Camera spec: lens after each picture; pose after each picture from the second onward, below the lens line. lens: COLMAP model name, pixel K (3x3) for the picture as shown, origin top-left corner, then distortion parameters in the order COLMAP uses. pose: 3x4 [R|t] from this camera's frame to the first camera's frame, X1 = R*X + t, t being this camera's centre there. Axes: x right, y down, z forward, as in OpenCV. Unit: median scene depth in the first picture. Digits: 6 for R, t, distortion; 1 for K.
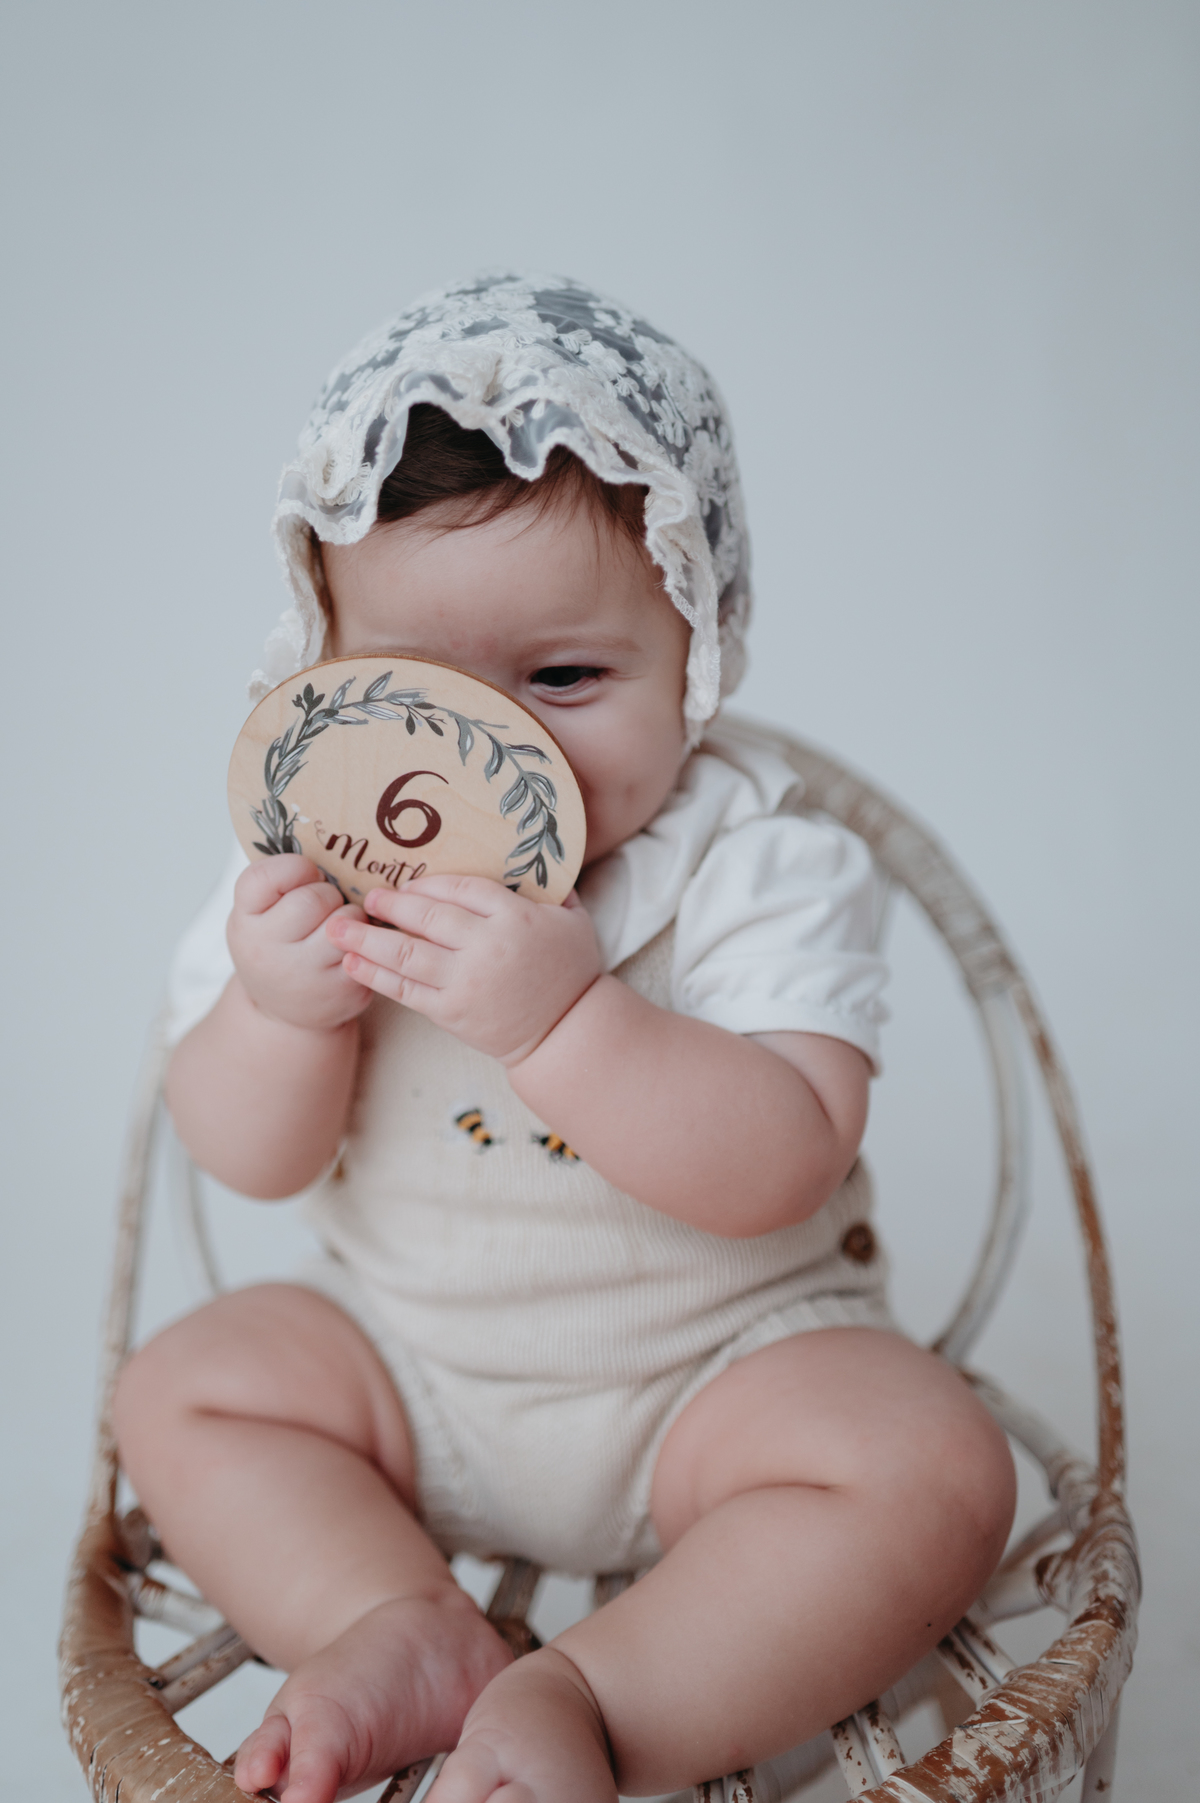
lens RADIAL K [[1834.8, 0, 592.9], [0, 1834.8, 895.3], [0, 0, 1]] dist [-0.004997, -0.014693]
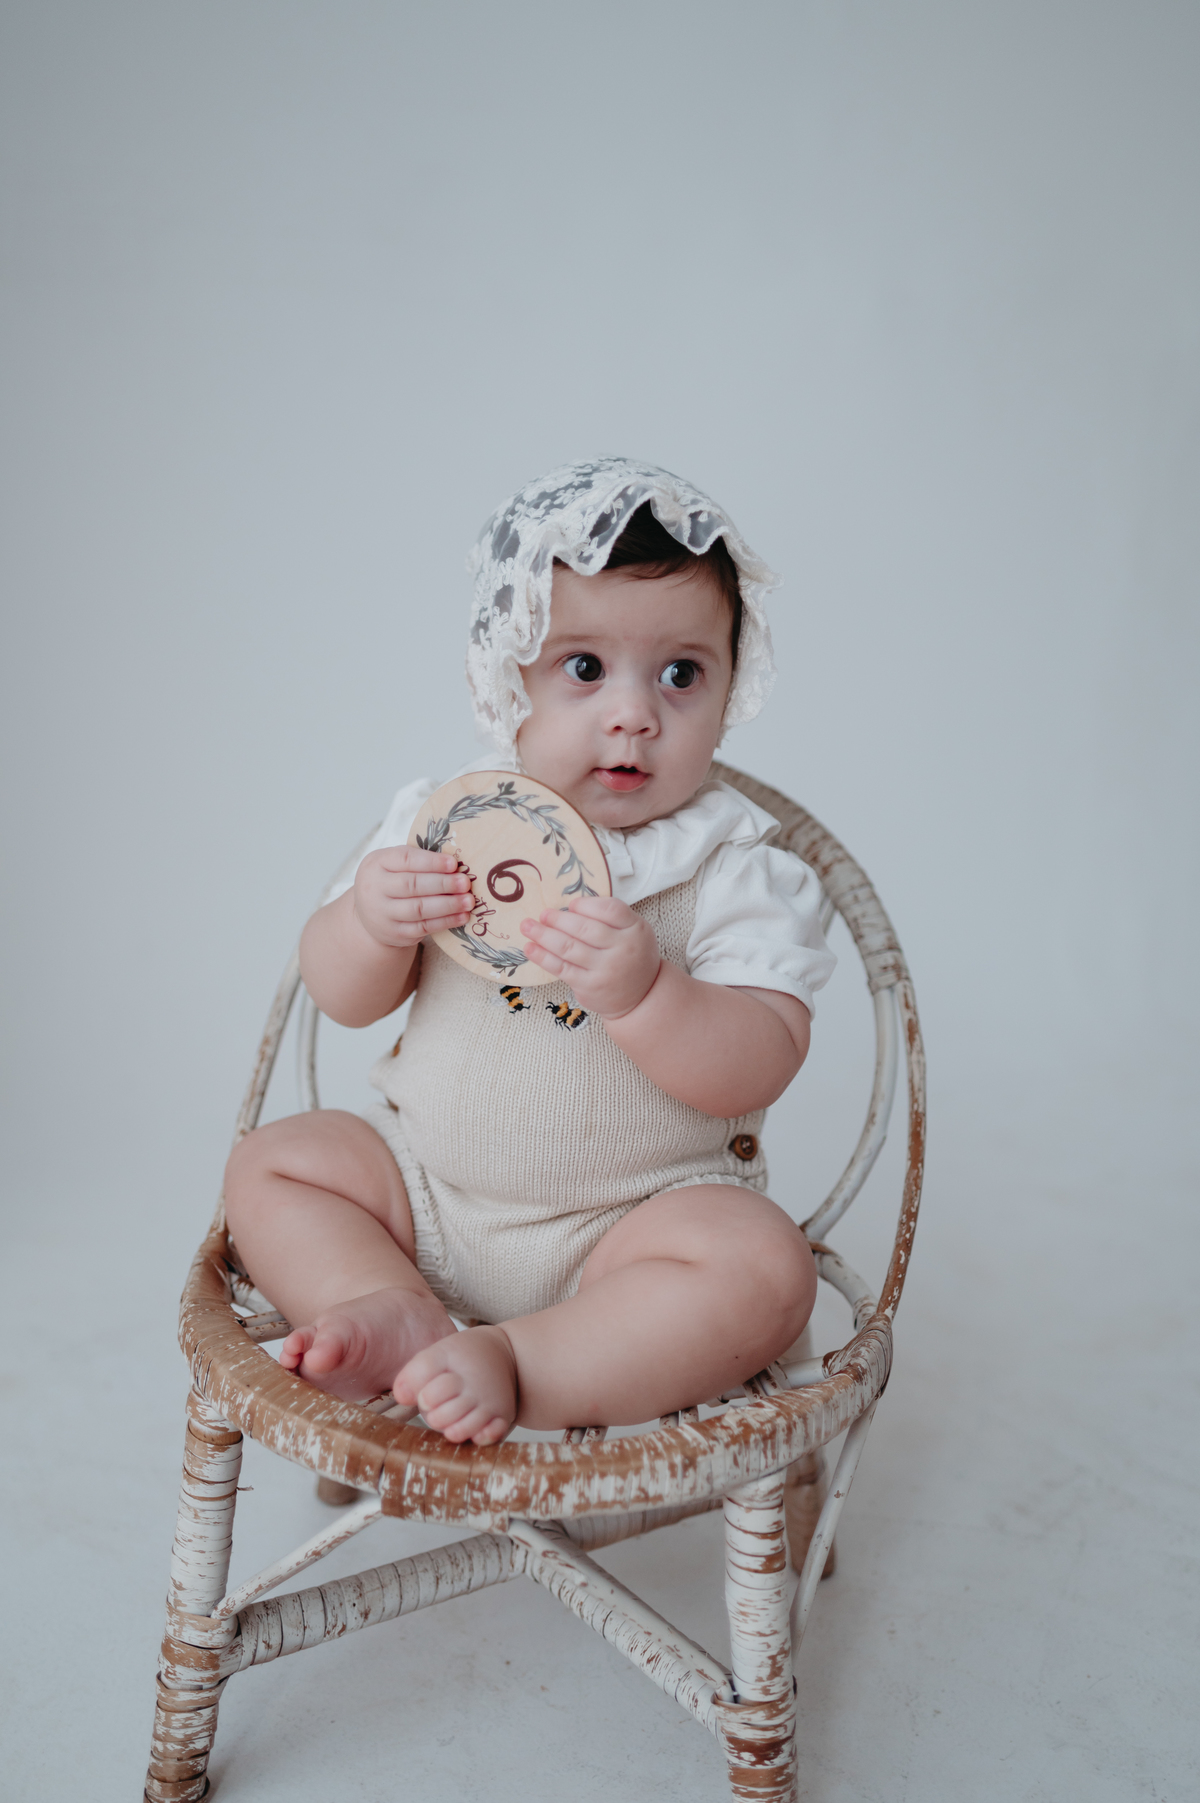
lens RADIAL K [[1830.3, 0, 608.6], [0, 1830.3, 907.8], [0, 0, 1]] dist [-0.008587, 0.015396]
pose [[0.986409, 0.146145, -0.075094, 0.139301], [-0.148259, 0.988672, -0.023369, 0.074482], [0.070828, 0.034185, 0.996903, -0.555578]]
